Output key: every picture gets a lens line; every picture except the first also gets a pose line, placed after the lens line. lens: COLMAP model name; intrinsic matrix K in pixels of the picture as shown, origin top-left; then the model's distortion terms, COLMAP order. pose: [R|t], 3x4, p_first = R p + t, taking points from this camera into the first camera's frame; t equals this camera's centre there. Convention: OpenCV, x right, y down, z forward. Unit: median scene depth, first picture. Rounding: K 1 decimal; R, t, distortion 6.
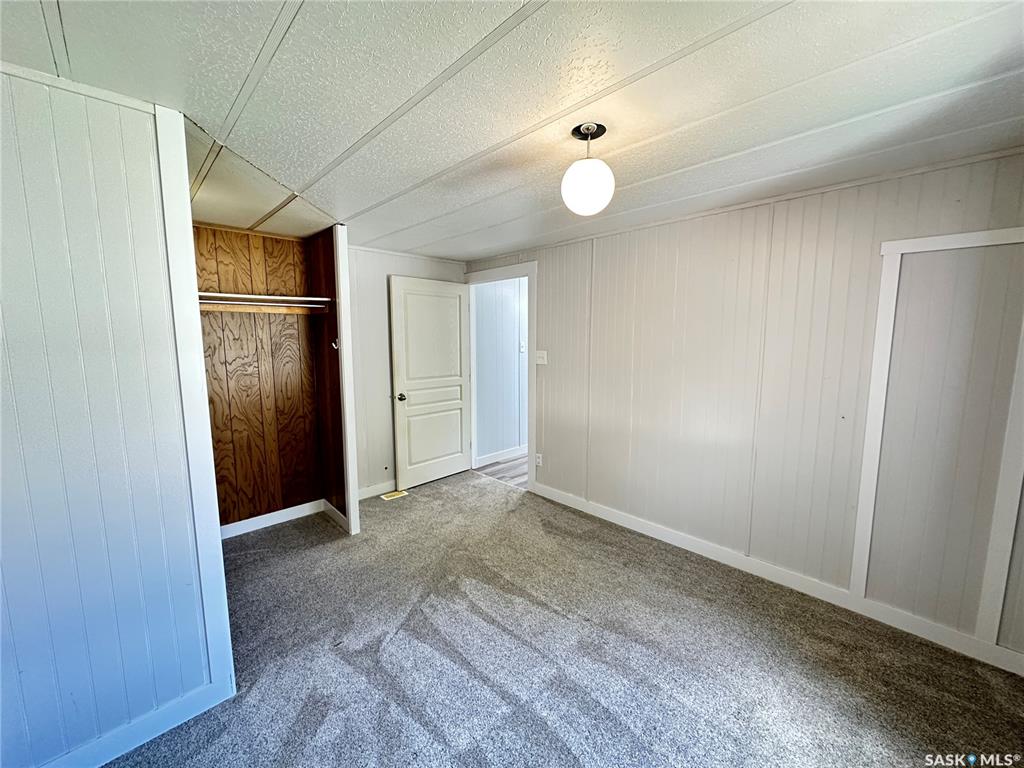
lens RADIAL K [[408.9, 0, 517.8], [0, 408.9, 382.8], [0, 0, 1]] dist [0.000149, 0.000052]
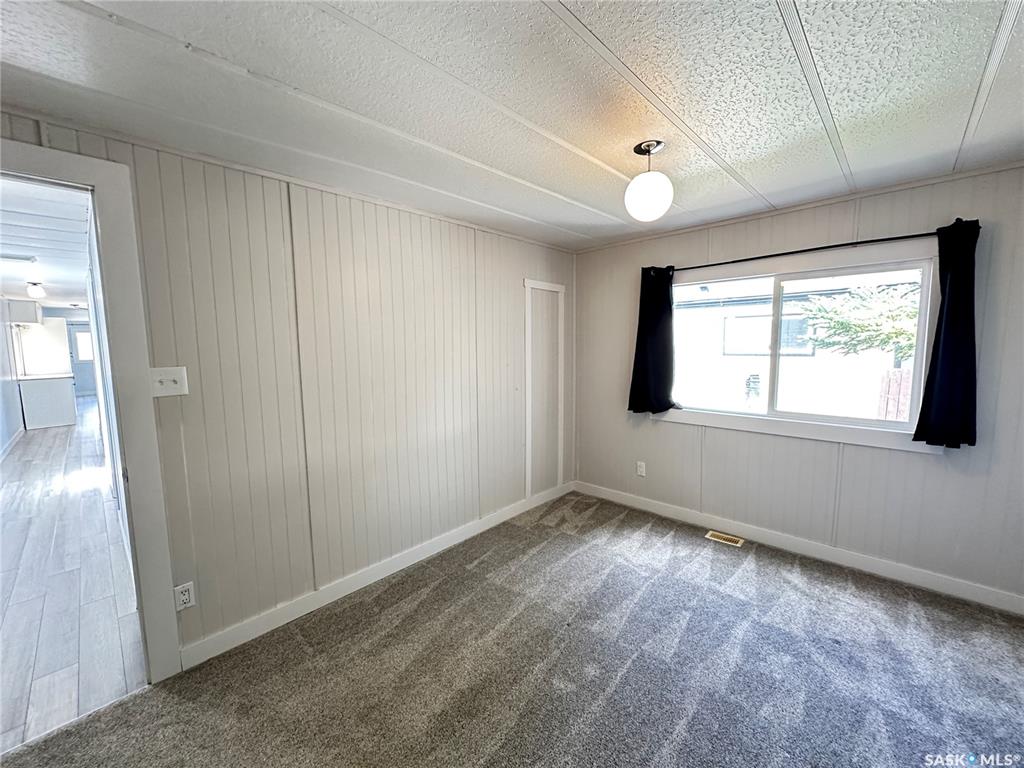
lens RADIAL K [[408.5, 0, 510.5], [0, 408.5, 381.9], [0, 0, 1]] dist [0.001045, 0.000202]
pose [[-0.028449, -0.098252, 0.994755, -0.496116], [0.130259, 0.986308, 0.101143, -0.068697], [-0.991072, 0.132453, -0.015261, 0.727704]]
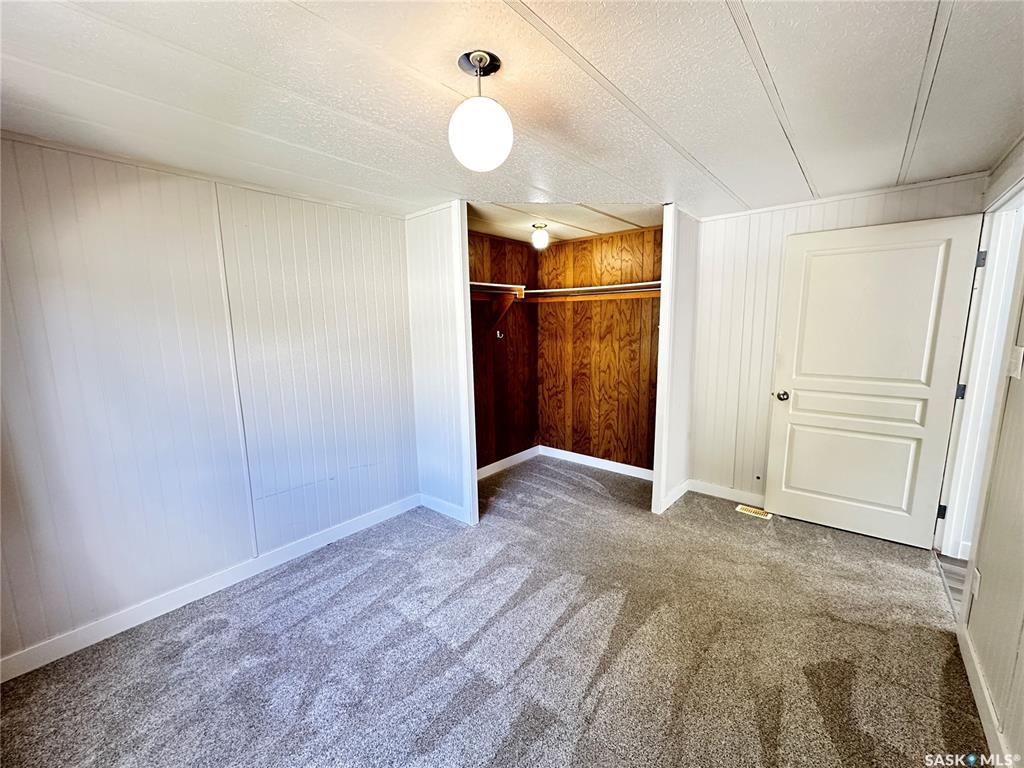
lens RADIAL K [[413.7, 0, 510.3], [0, 413.7, 384.8], [0, 0, 1]] dist [-0.000015, 0.000060]
pose [[0.082079, 0.154192, -0.984626, 0.523293], [-0.099702, 0.984274, 0.145826, -0.057547], [0.991626, 0.086199, 0.096162, 0.503129]]
